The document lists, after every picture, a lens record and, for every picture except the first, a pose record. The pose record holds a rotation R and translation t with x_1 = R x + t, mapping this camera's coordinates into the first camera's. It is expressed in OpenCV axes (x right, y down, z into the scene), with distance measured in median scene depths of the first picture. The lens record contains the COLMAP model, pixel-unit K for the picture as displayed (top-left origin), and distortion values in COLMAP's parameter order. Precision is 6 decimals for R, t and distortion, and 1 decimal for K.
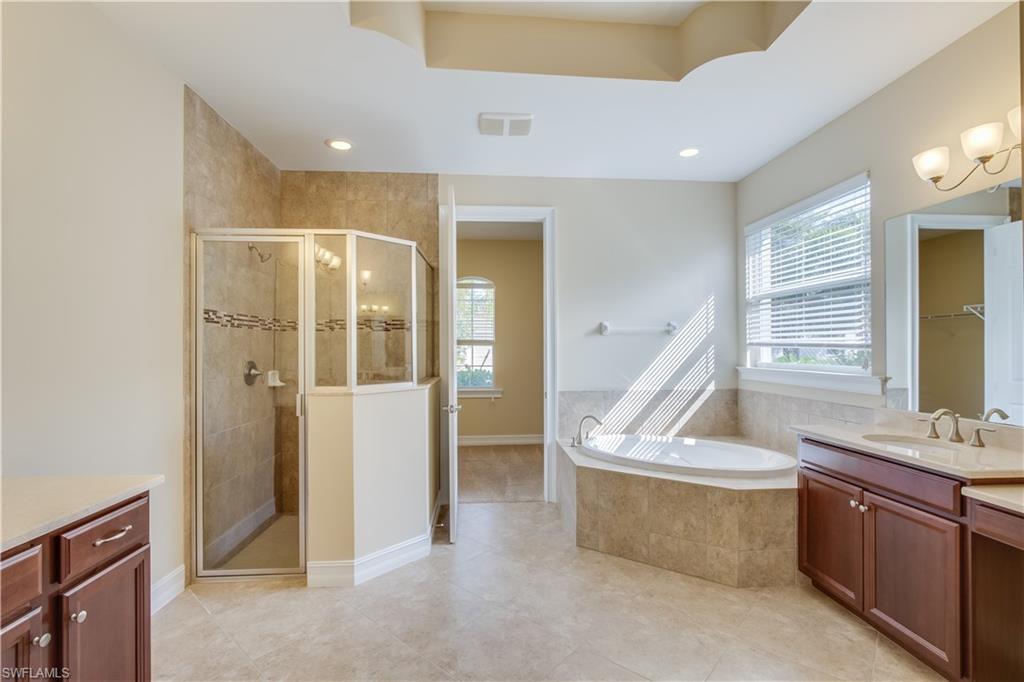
lens RADIAL K [[466.6, 0, 512.1], [0, 466.6, 344.3], [0, 0, 1]] dist [0.002279, 0.000538]
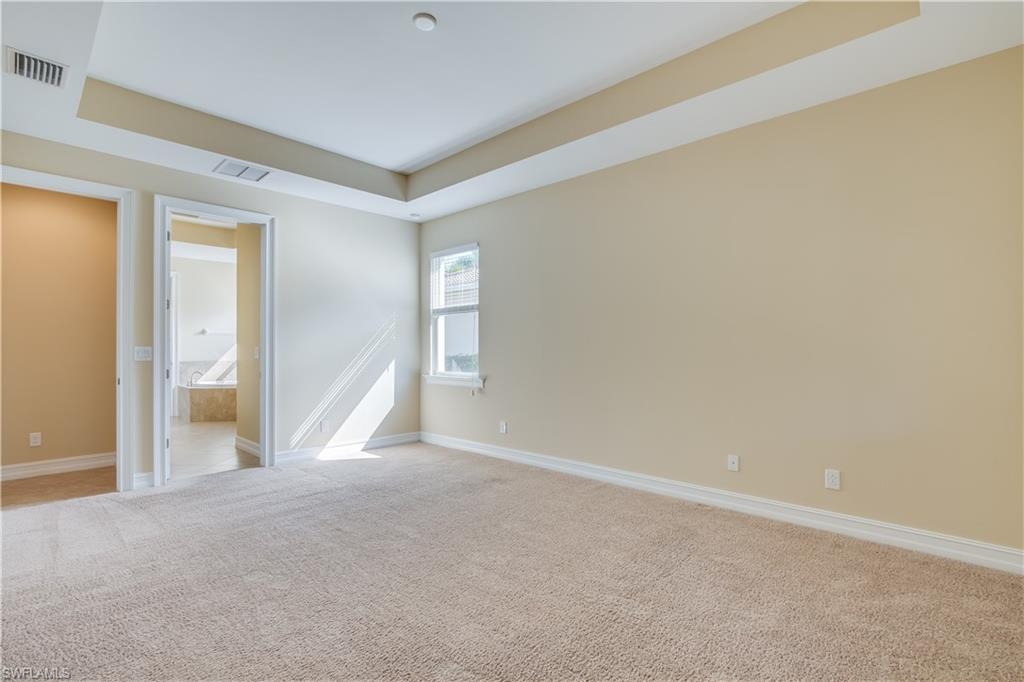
lens RADIAL K [[466.6, 0, 513.1], [0, 466.6, 338.6], [0, 0, 1]] dist [0.002279, 0.000538]
pose [[0.733221, -0.003280, 0.679982, -0.231245], [0.004704, 0.999989, -0.000249, 0.003917], [-0.679974, 0.003381, 0.733229, -1.584817]]
